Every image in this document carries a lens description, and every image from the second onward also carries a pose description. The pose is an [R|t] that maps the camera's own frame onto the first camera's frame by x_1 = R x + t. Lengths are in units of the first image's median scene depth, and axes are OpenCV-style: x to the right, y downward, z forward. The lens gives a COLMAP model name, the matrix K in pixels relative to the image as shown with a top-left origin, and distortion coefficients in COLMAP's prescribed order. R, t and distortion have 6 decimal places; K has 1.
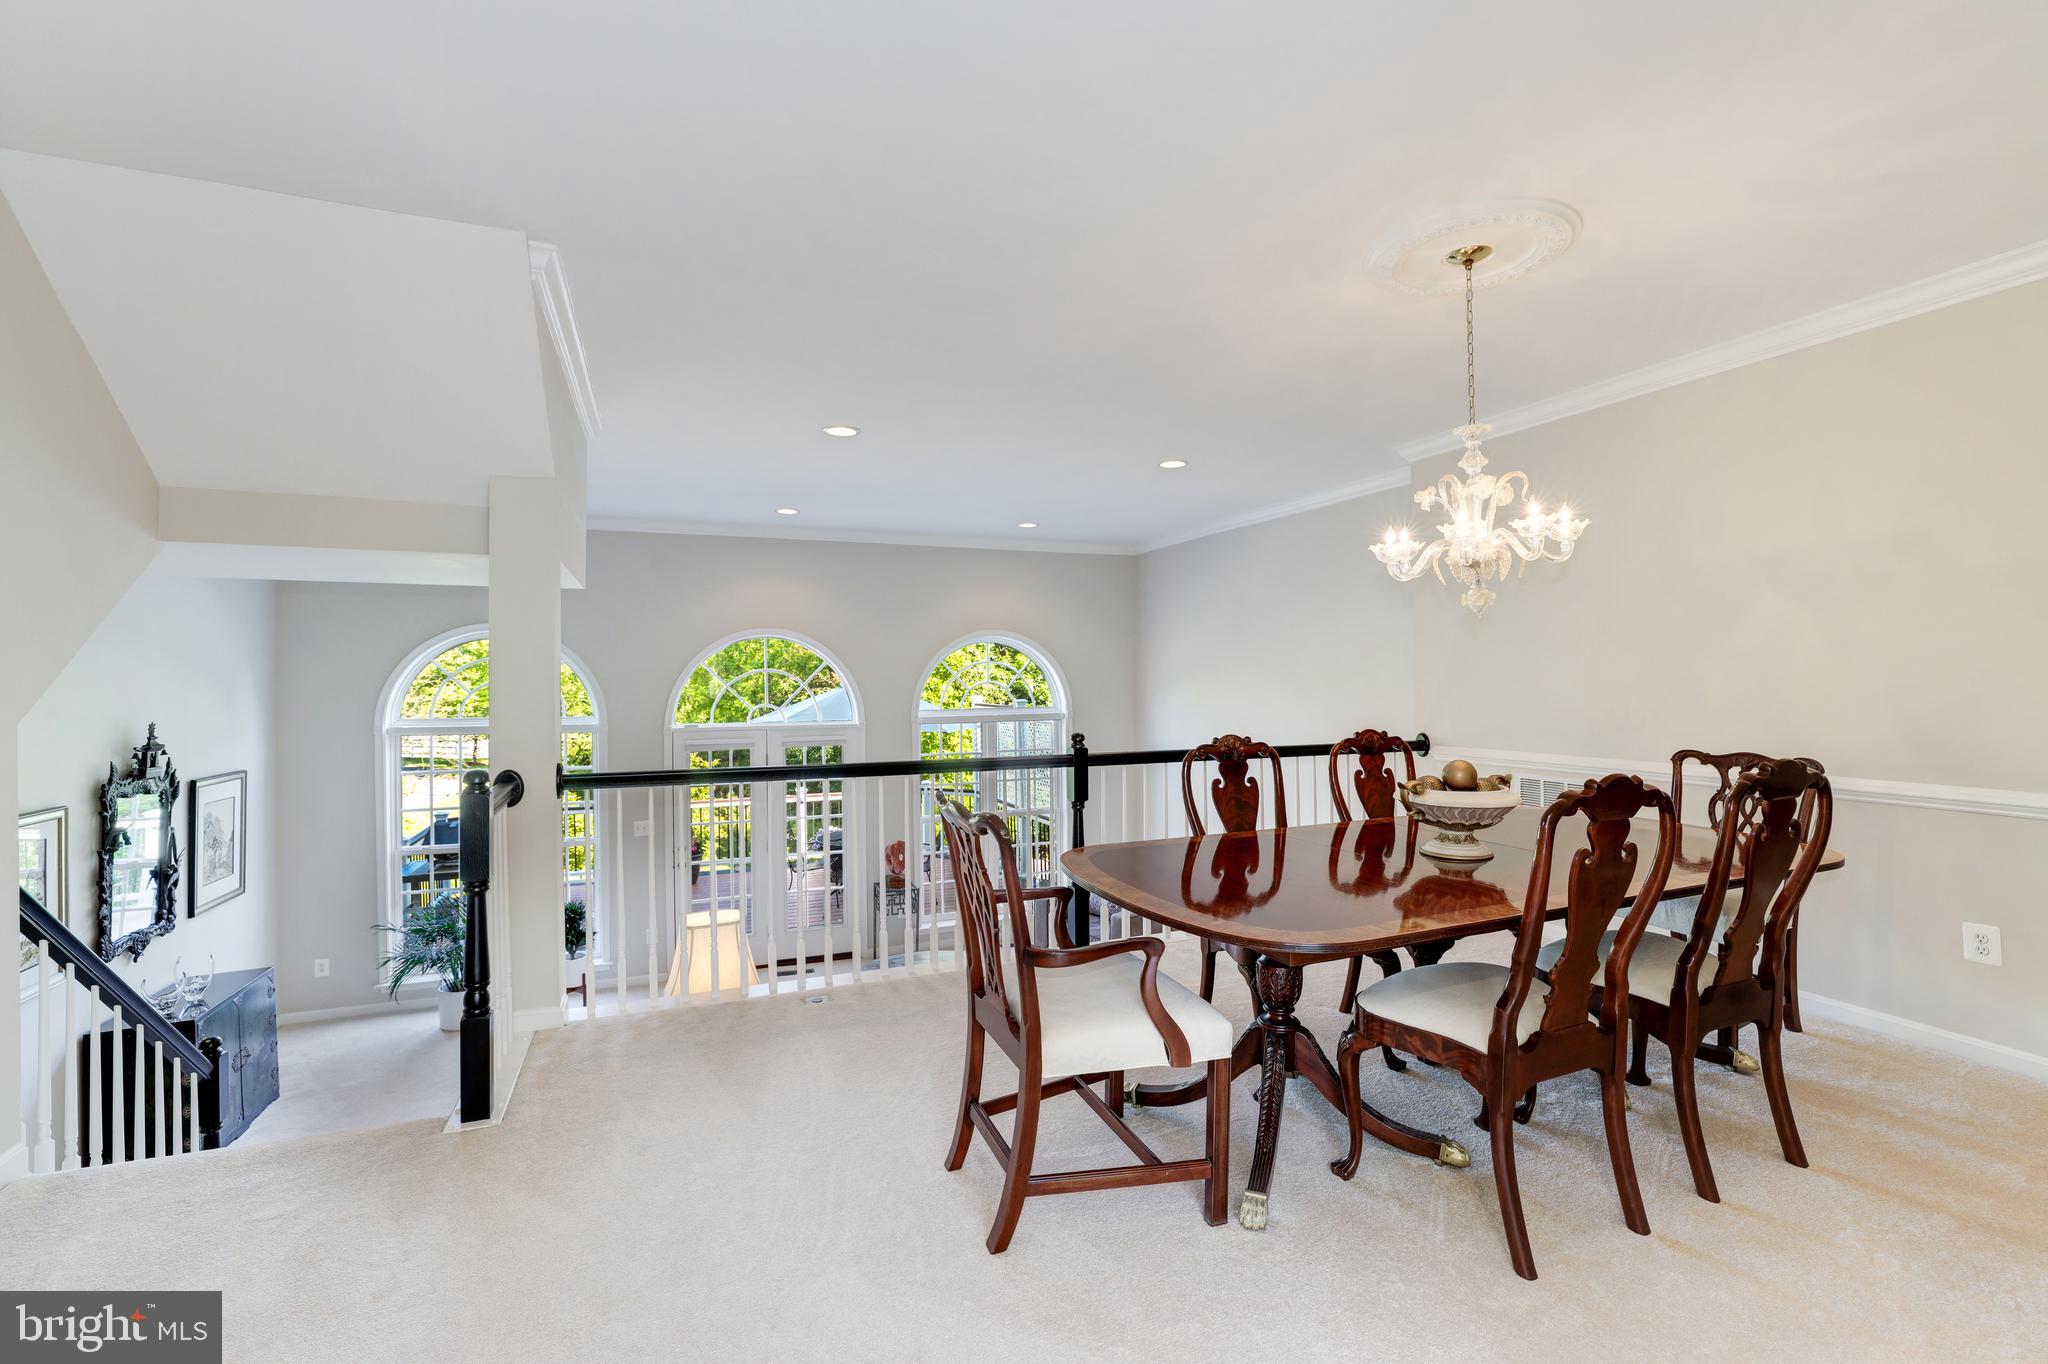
lens RADIAL K [[883.9, 0, 1023.8], [0, 883.9, 673.4], [0, 0, 1]] dist [-0.051977, 0.018426]
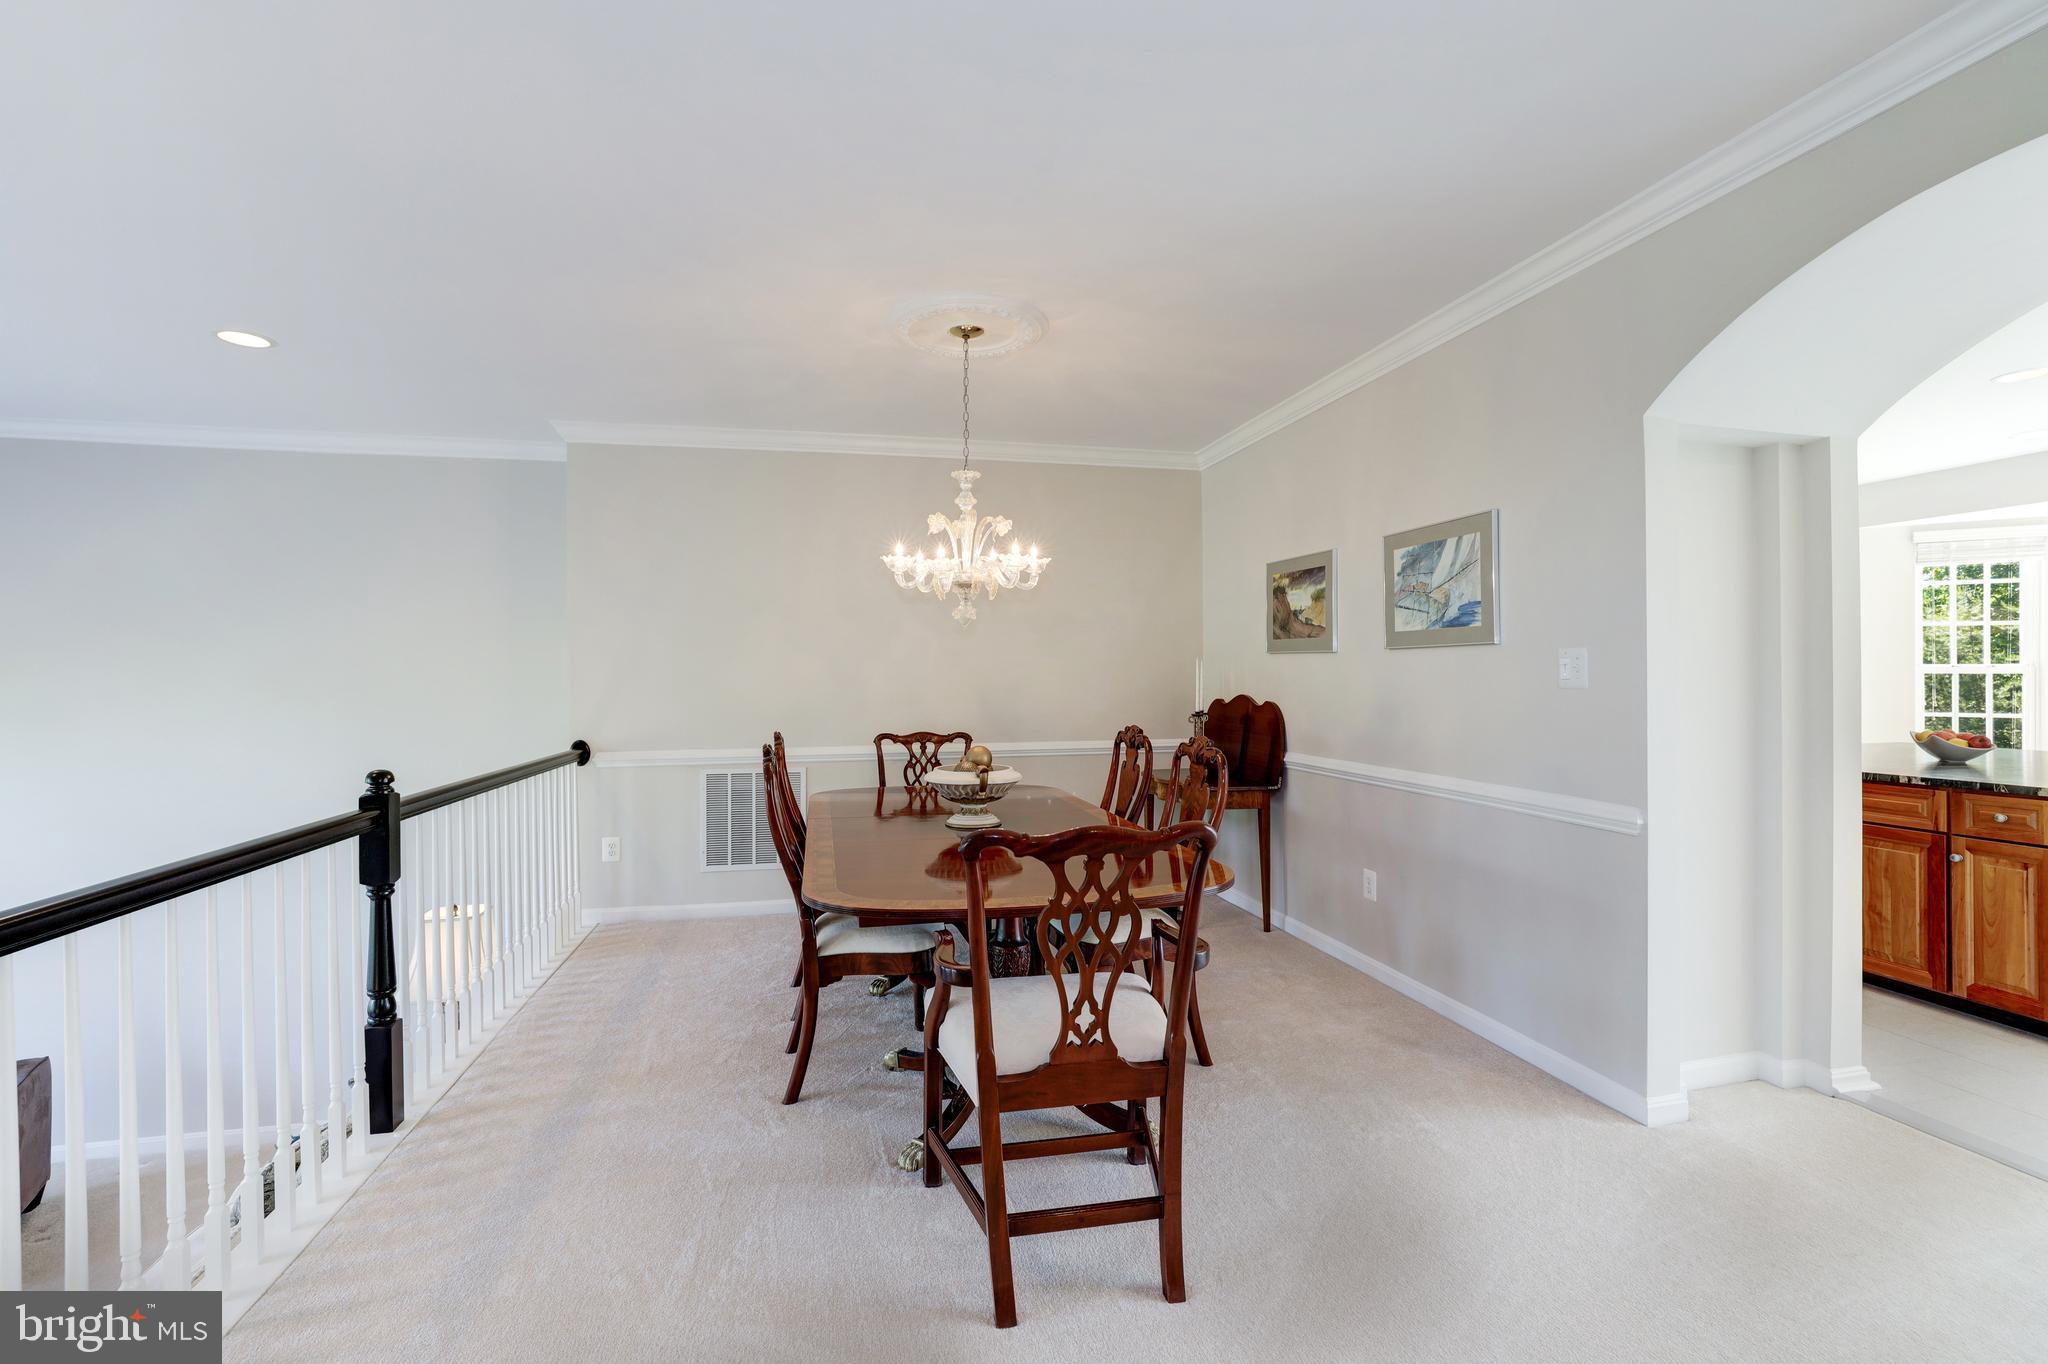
lens RADIAL K [[883.9, 0, 1023.8], [0, 883.9, 673.4], [0, 0, 1]] dist [-0.051977, 0.018426]
pose [[0.162469, 0.007710, 0.986684, -0.430832], [-0.001673, 0.999970, -0.007538, 0.004778], [-0.986712, -0.000426, 0.162477, 0.450995]]
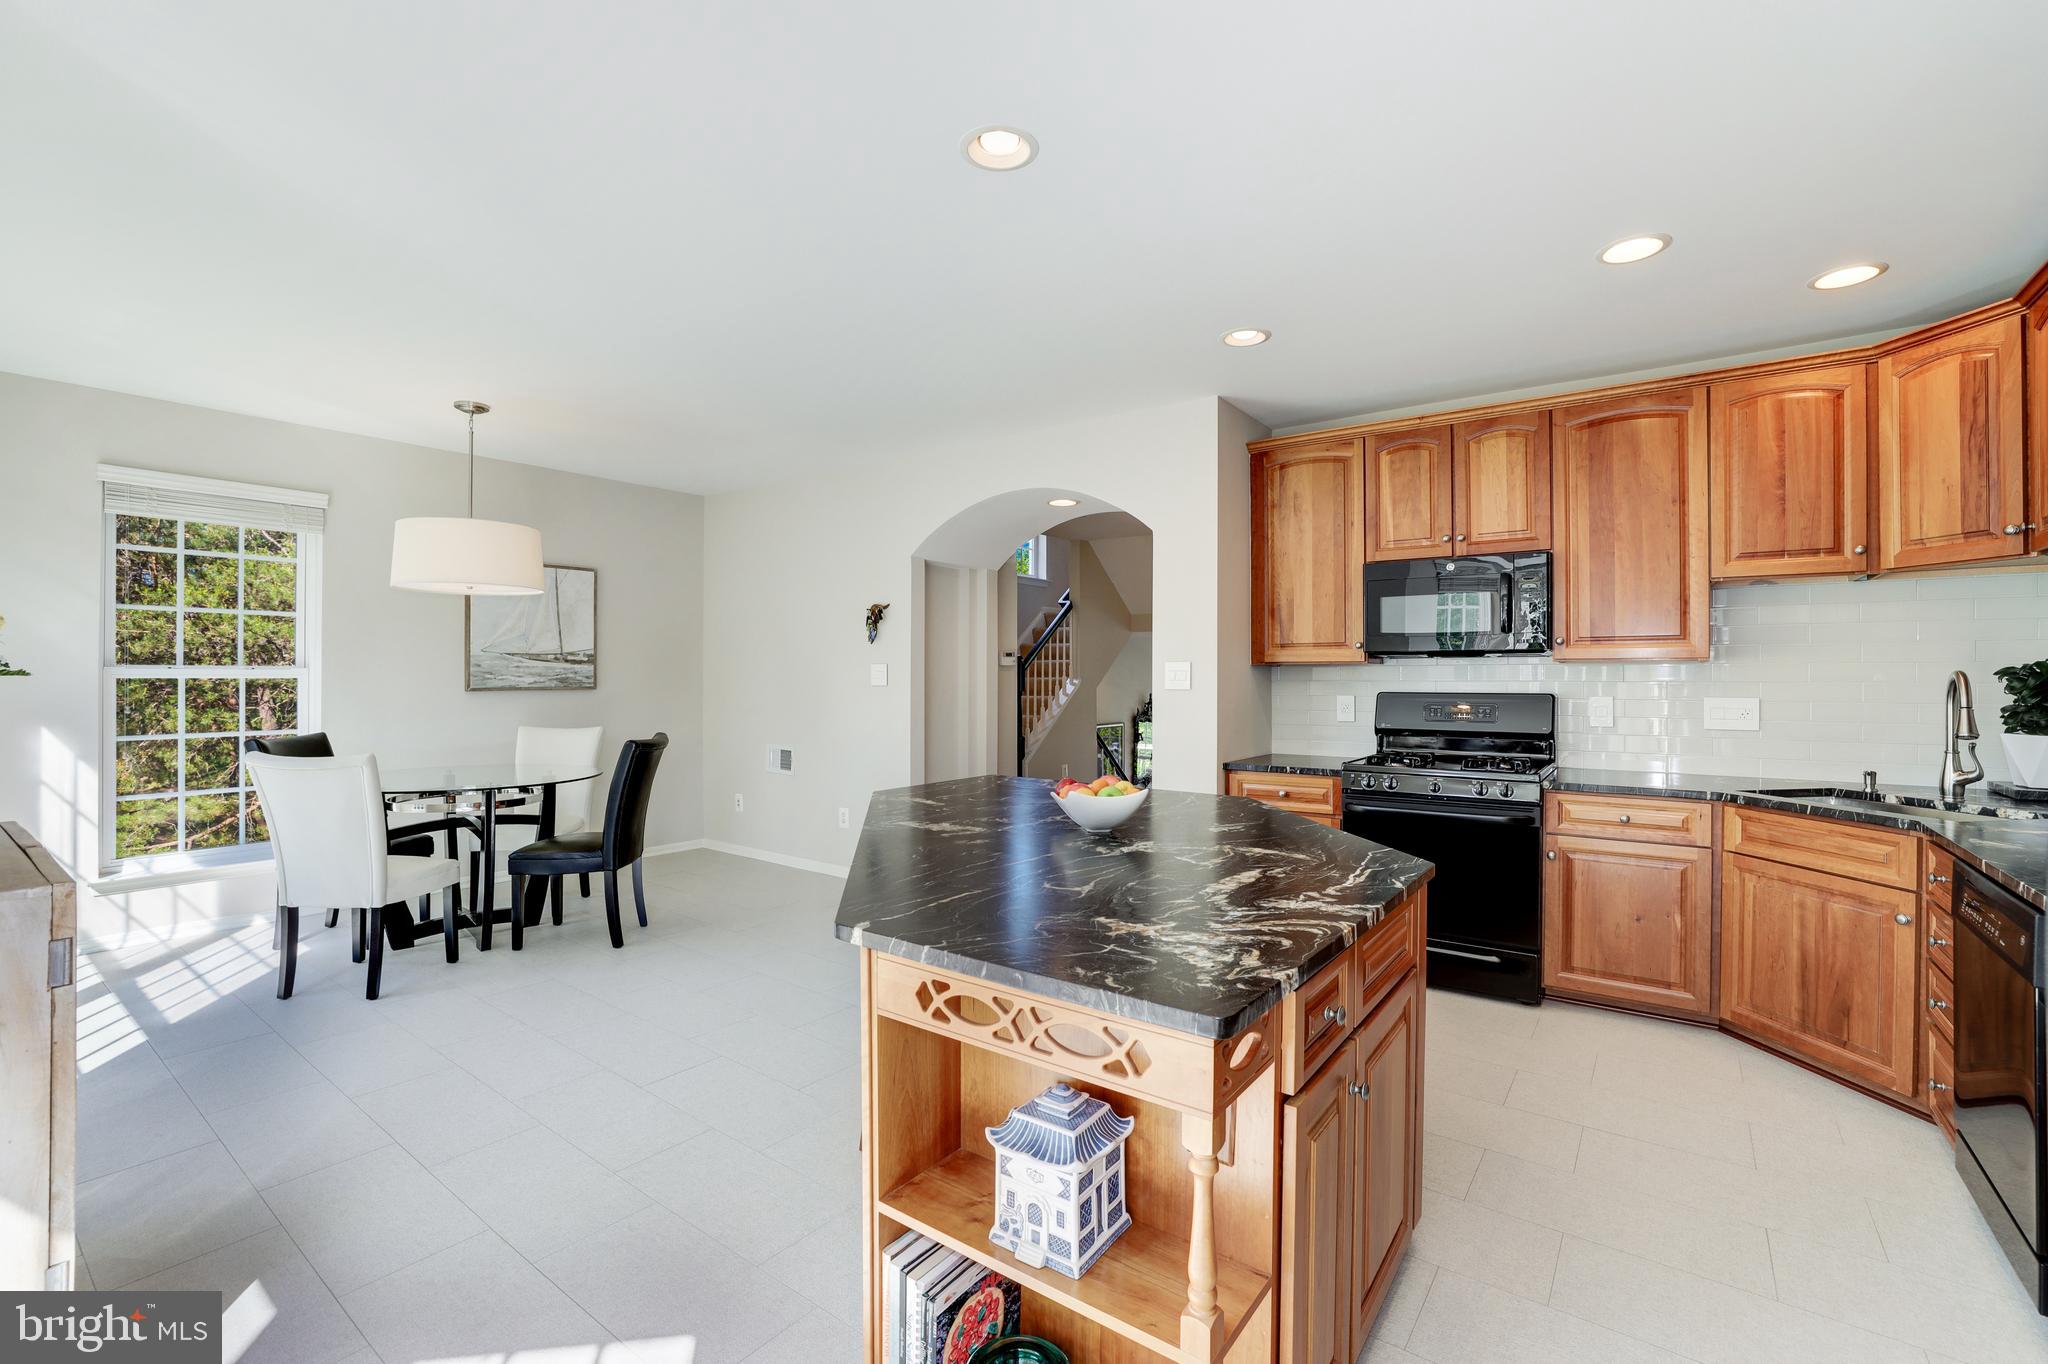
lens RADIAL K [[883.9, 0, 1023.8], [0, 883.9, 673.4], [0, 0, 1]] dist [-0.051977, 0.018426]
pose [[0.517230, 0.005326, -0.855830, 1.057584], [-0.000473, 0.999982, 0.005938, -0.015798], [0.855846, -0.002667, 0.517223, -0.690162]]
